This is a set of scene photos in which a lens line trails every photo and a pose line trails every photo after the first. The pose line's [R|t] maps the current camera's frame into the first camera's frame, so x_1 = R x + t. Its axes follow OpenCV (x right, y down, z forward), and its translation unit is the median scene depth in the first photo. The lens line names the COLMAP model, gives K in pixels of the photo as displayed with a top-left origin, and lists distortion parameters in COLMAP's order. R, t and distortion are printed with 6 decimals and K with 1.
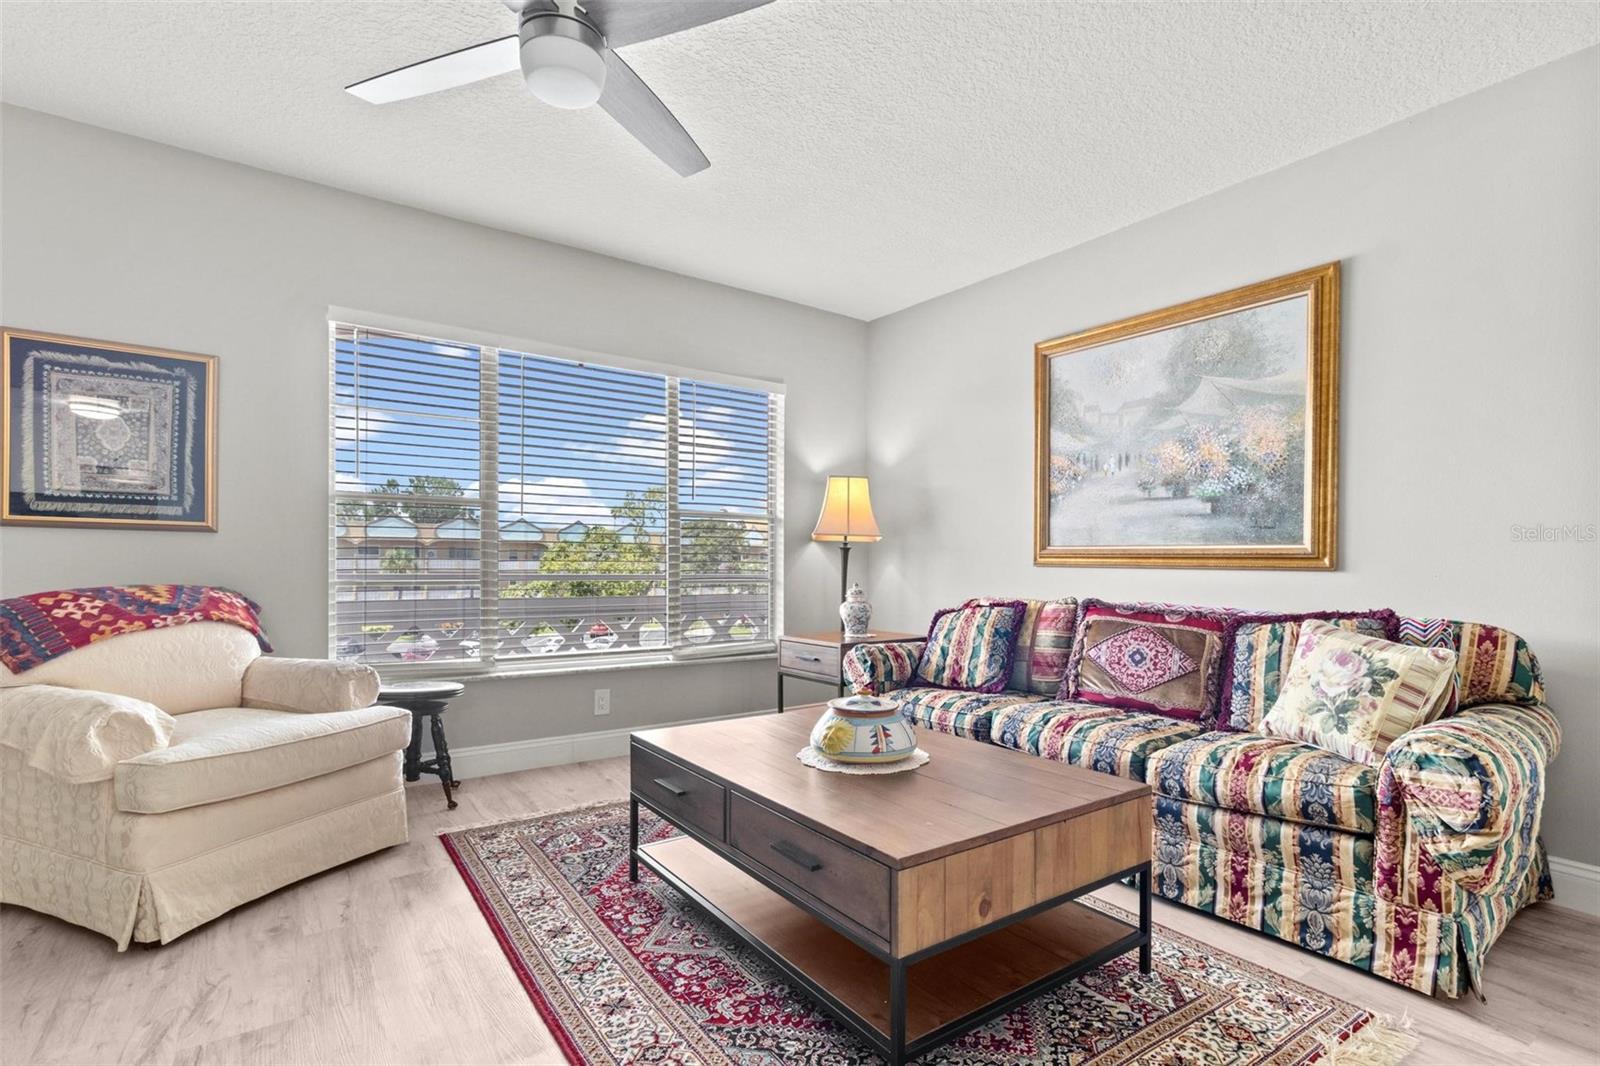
lens RADIAL K [[757.3, 0, 804.5], [0, 757.3, 568.2], [0, 0, 1]] dist [0.002135, 0.000330]
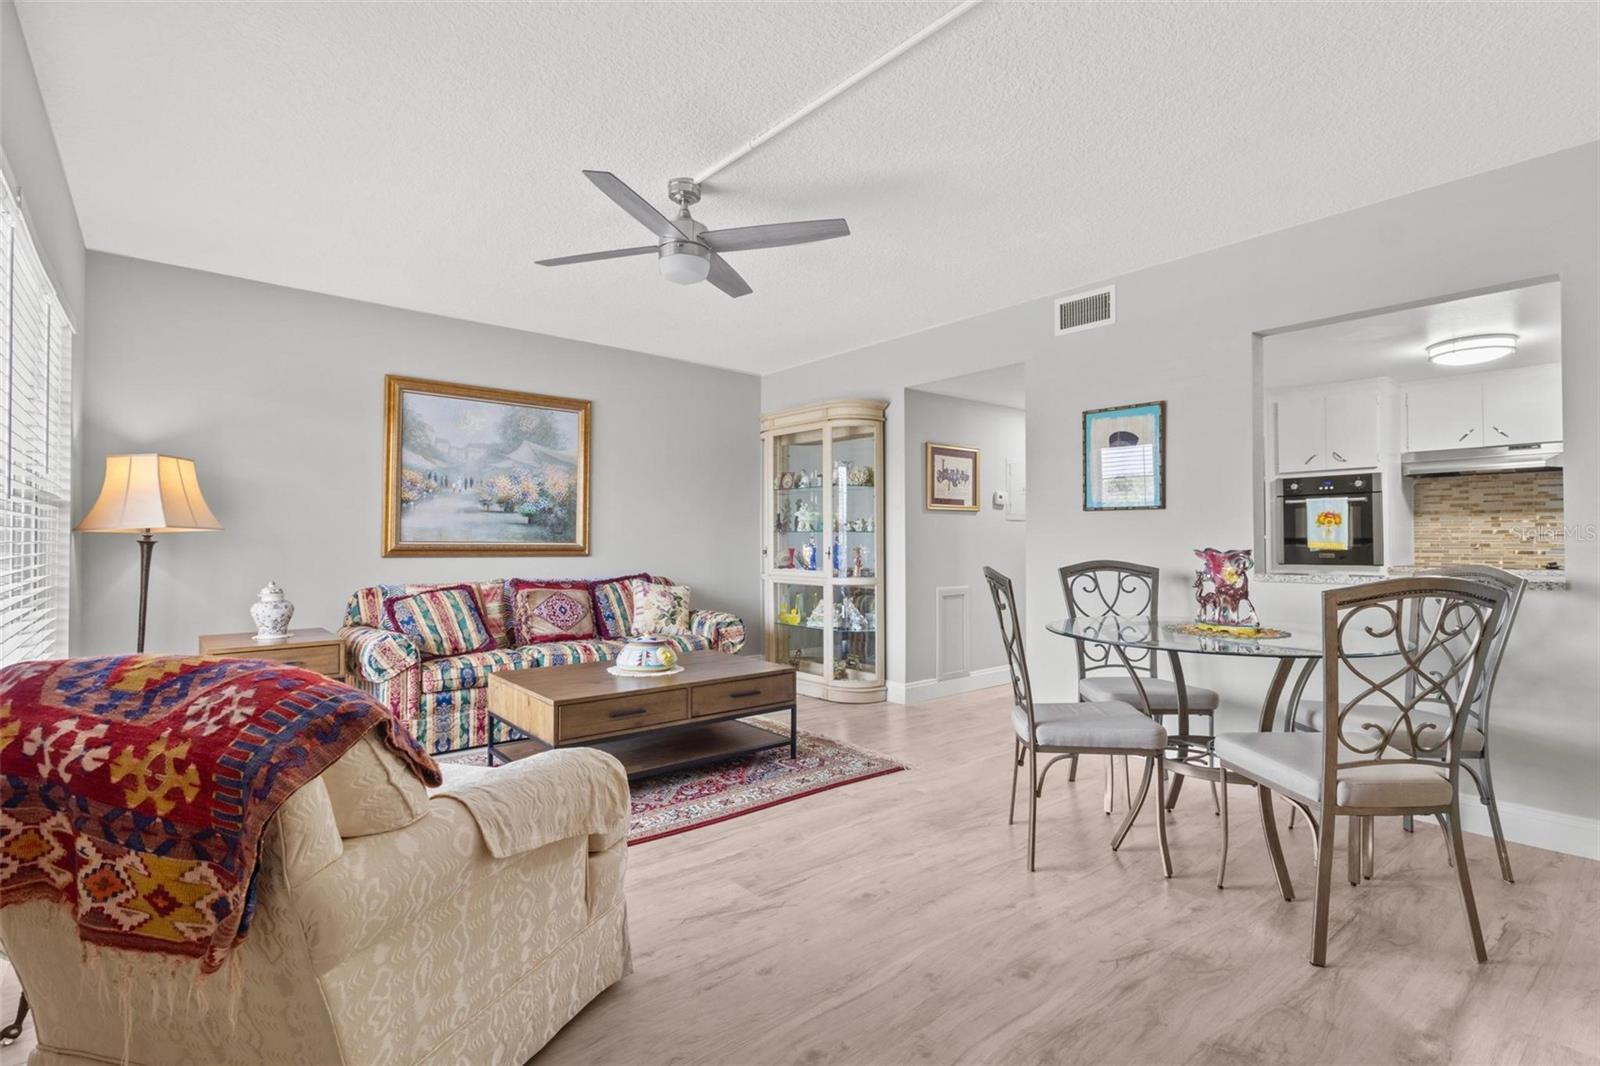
lens RADIAL K [[757.3, 0, 804.2], [0, 757.3, 533.3], [0, 0, 1]] dist [0.002135, 0.000330]
pose [[-0.072540, -0.001514, 0.997364, -1.165263], [0.001058, 0.999998, 0.001595, -0.052171], [-0.997365, 0.001171, -0.072539, 0.511064]]
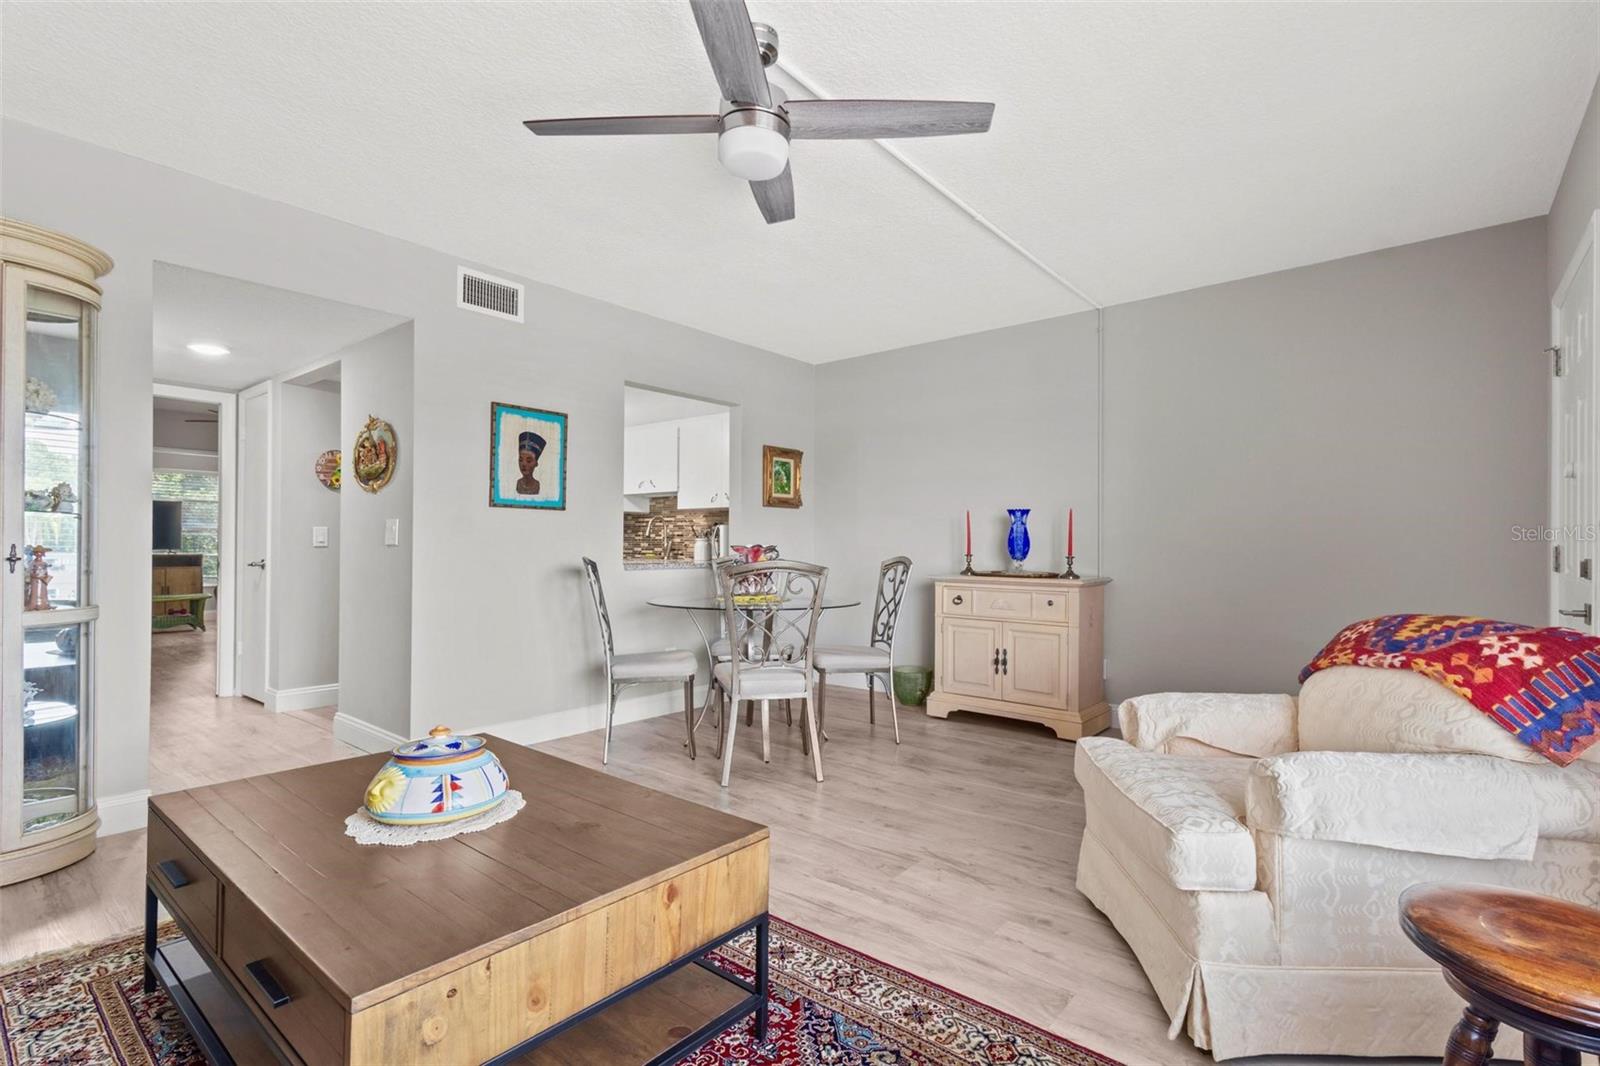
lens RADIAL K [[757.3, 0, 808.8], [0, 757.3, 539.8], [0, 0, 1]] dist [0.002135, 0.000330]
pose [[-0.965697, -0.018631, -0.259003, -0.060690], [-0.016521, 0.999810, -0.010318, -0.028828], [0.259146, -0.005685, -0.965821, 1.278568]]
